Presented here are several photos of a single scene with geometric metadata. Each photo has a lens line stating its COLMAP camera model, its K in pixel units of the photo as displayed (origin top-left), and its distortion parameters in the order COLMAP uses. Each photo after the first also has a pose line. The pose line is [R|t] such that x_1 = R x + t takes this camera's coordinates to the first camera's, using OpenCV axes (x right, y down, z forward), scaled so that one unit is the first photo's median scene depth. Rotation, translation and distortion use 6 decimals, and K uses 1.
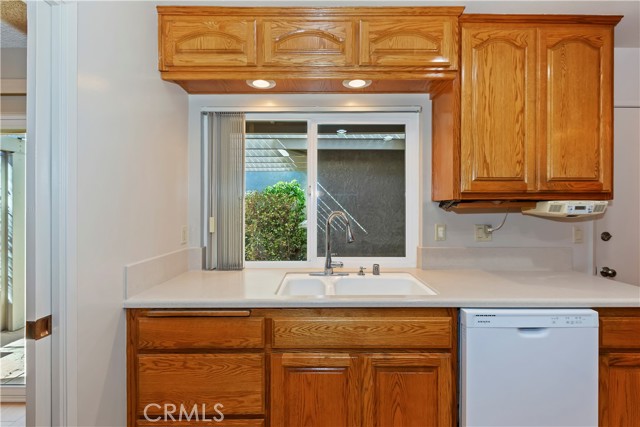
lens RADIAL K [[286.6, 0, 318.3], [0, 286.6, 209.2], [0, 0, 1]] dist [0.001932, 0.000012]
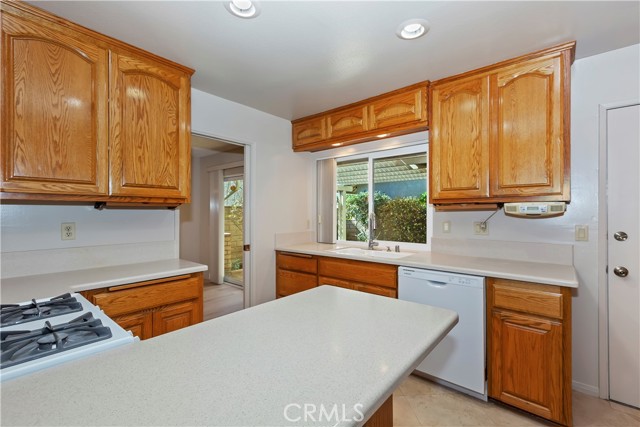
lens RADIAL K [[281.2, 0, 321.1], [0, 281.2, 211.4], [0, 0, 1]] dist [0.000120, 0.000112]
pose [[0.763010, -0.005089, -0.646367, 1.011645], [-0.000072, 0.999968, -0.007959, 0.019007], [0.646387, 0.006120, 0.762985, -0.515165]]
